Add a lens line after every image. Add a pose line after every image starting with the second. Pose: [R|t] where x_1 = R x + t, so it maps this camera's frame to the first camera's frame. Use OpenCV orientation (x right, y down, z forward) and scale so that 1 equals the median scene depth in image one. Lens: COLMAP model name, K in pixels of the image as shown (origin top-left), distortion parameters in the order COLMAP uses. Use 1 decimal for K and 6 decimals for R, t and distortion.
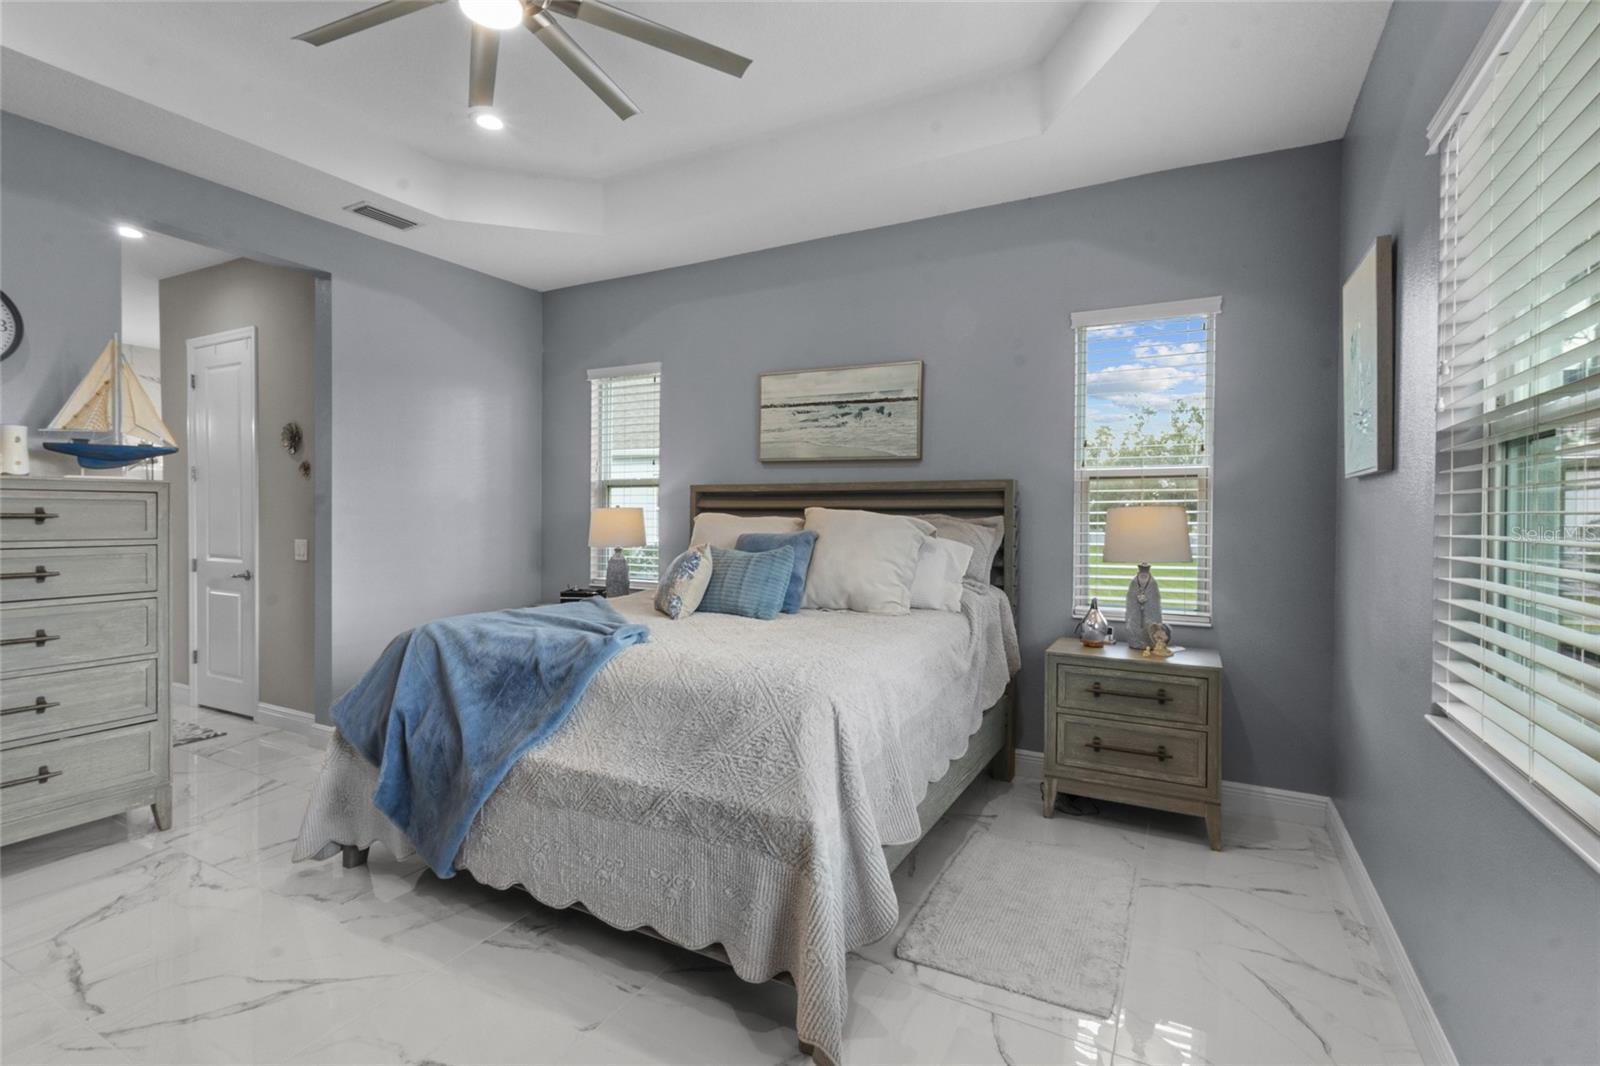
lens RADIAL K [[744.6, 0, 800.2], [0, 744.6, 527.7], [0, 0, 1]] dist [-0.000536, 0.002318]
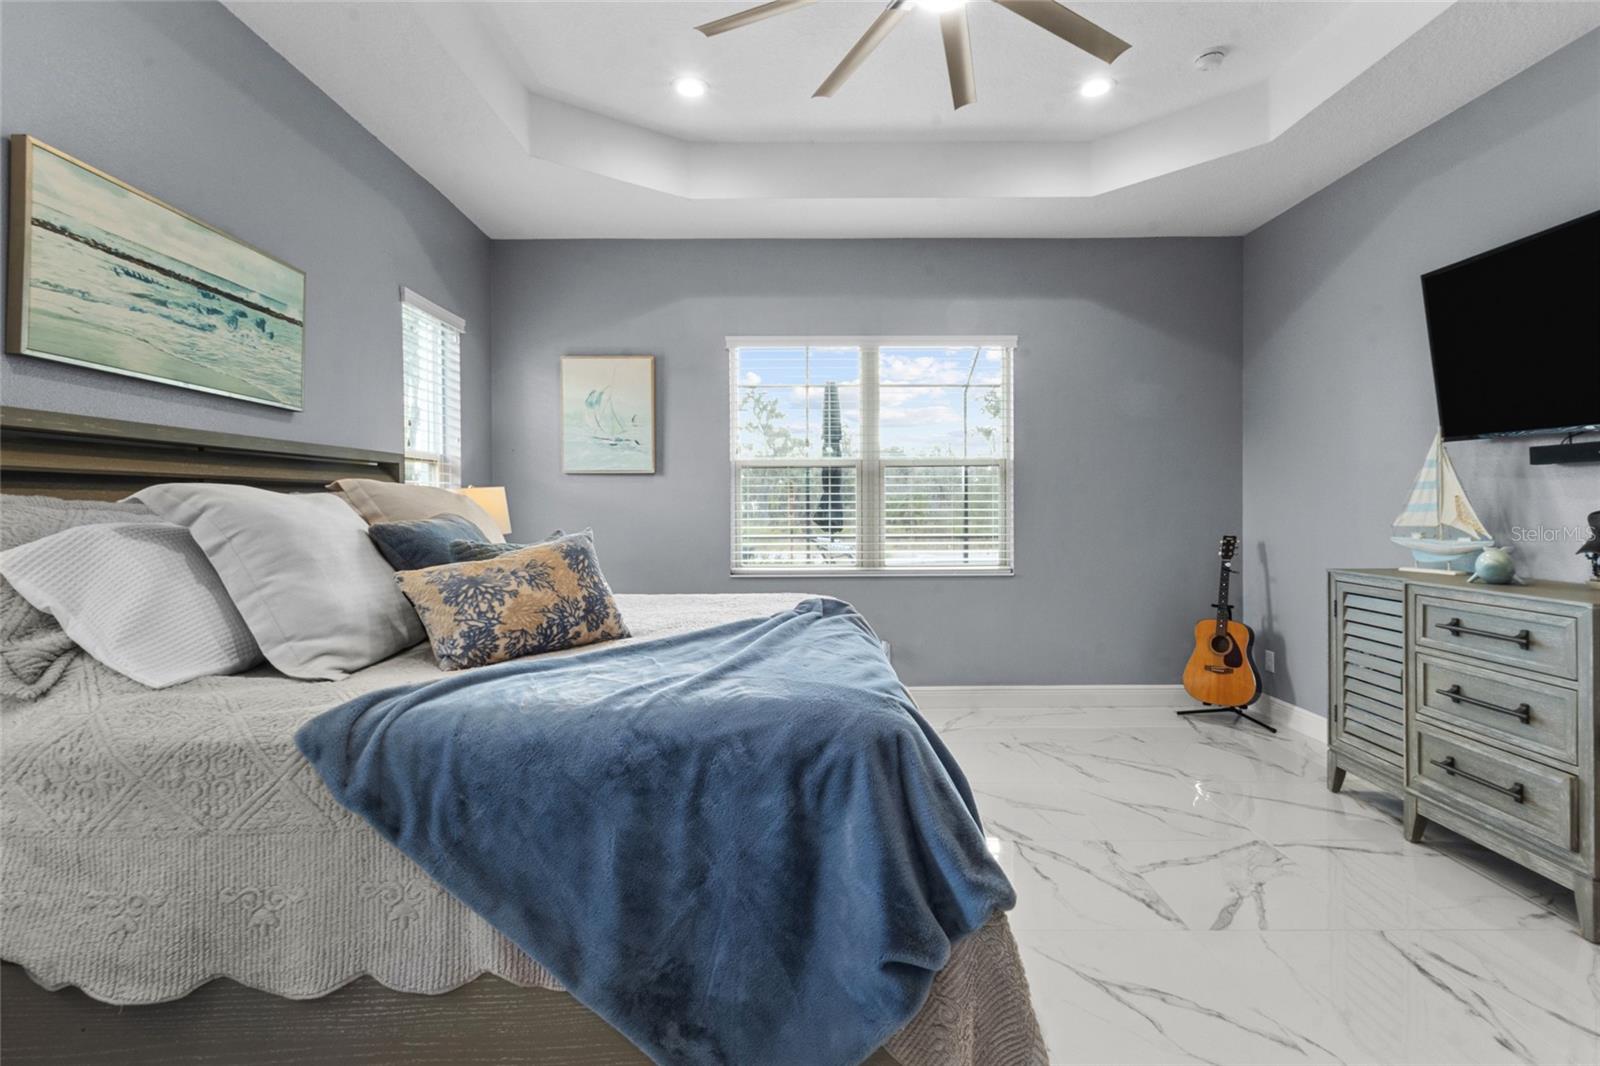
lens RADIAL K [[744.6, 0, 798.9], [0, 744.6, 518.5], [0, 0, 1]] dist [-0.000536, 0.002318]
pose [[-0.466201, -0.023180, 0.884375, -0.642481], [0.010864, 0.999431, 0.031922, -0.009614], [-0.884612, 0.024490, -0.465684, 0.871893]]
